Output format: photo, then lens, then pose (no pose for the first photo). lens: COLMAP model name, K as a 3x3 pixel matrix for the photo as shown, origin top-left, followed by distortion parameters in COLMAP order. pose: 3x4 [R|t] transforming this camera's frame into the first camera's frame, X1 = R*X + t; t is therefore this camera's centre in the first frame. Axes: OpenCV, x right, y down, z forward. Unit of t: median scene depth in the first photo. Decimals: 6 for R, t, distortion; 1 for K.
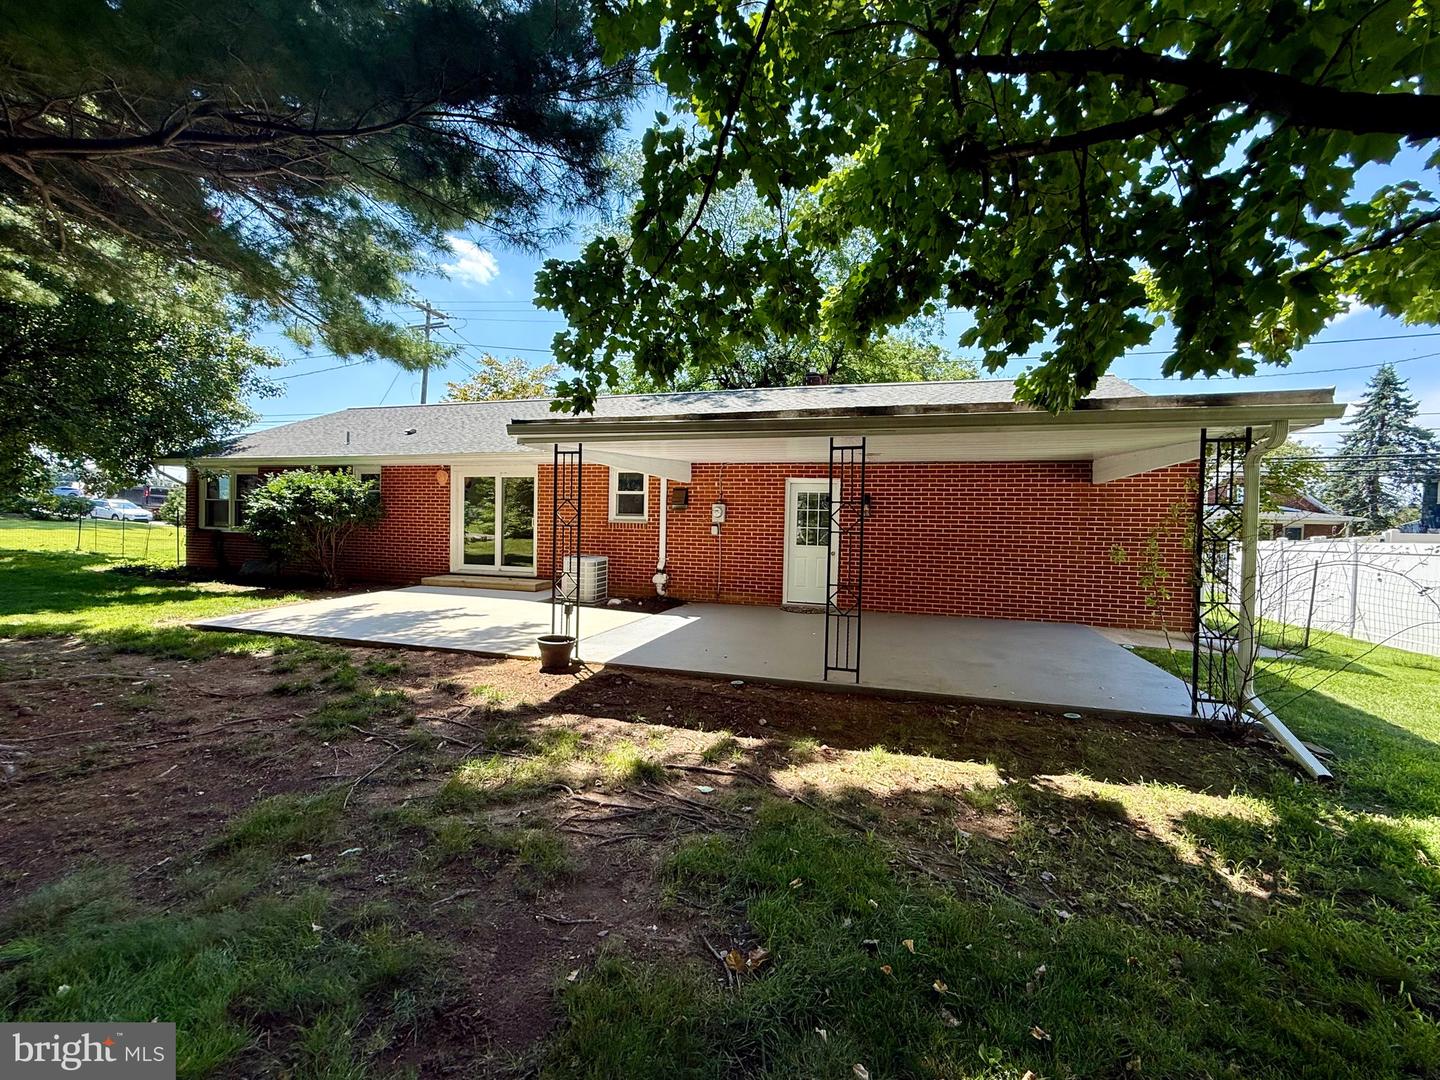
lens RADIAL K [[604.1, 0, 718.0], [0, 604.1, 535.9], [0, 0, 1]] dist [-0.000627, -0.000595]
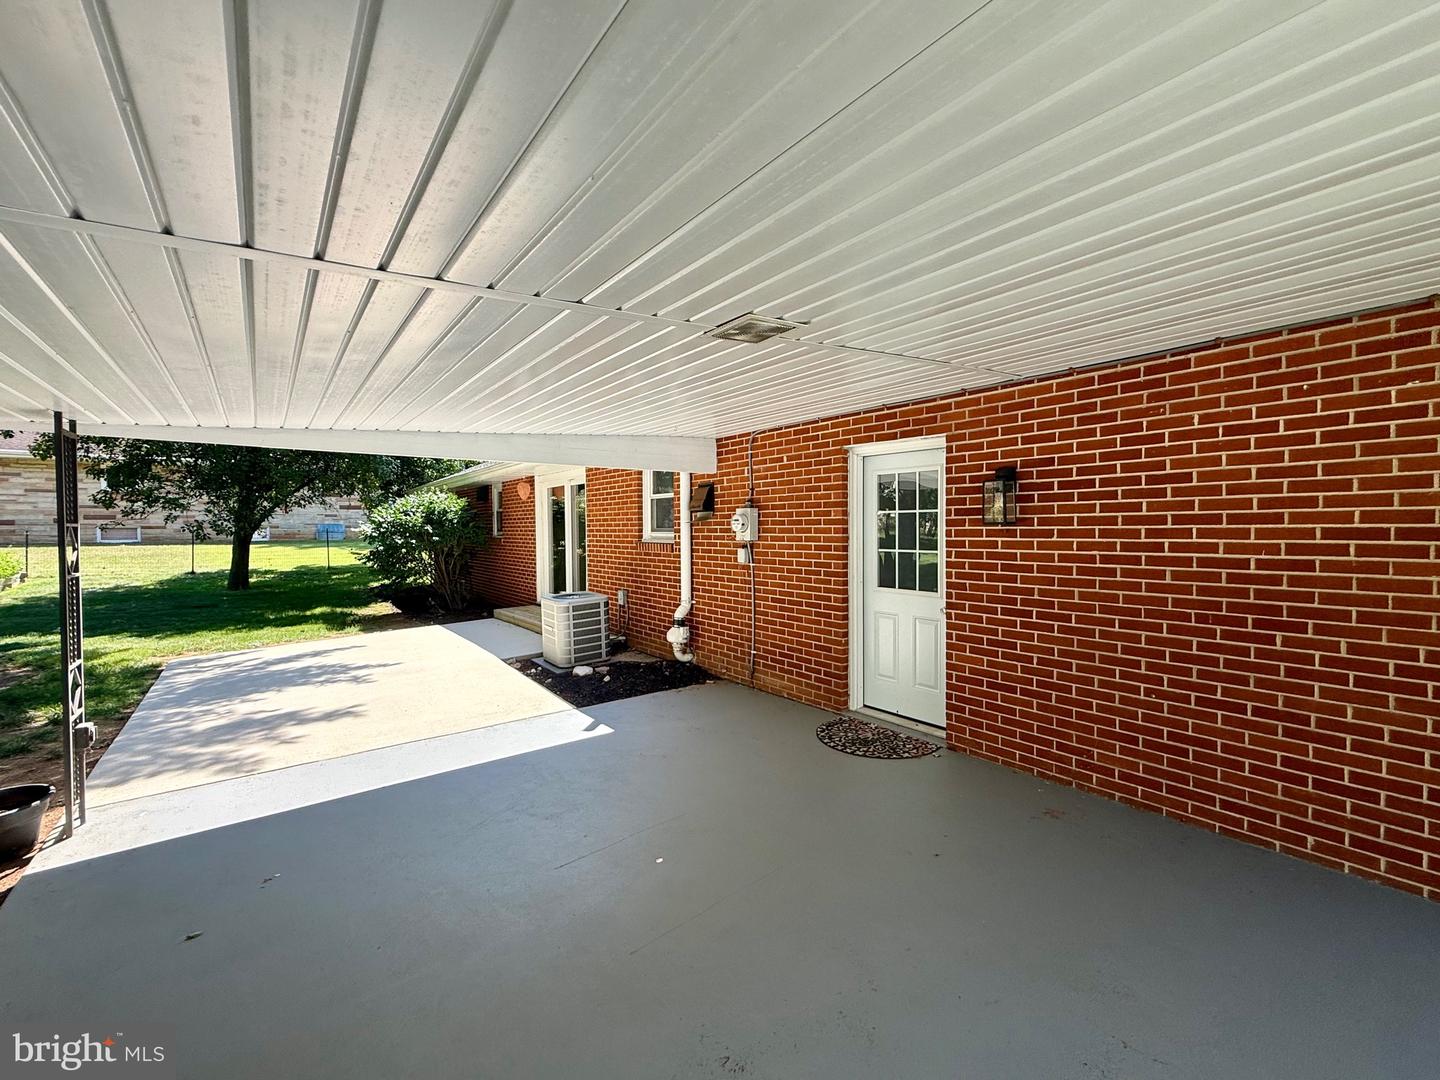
lens RADIAL K [[604.1, 0, 719.6], [0, 604.1, 536.3], [0, 0, 1]] dist [-0.000627, -0.000595]
pose [[0.816189, -0.020433, -0.577424, 0.291415], [0.015834, 0.999790, -0.012998, -0.019712], [0.577569, 0.001466, 0.816341, 0.529113]]
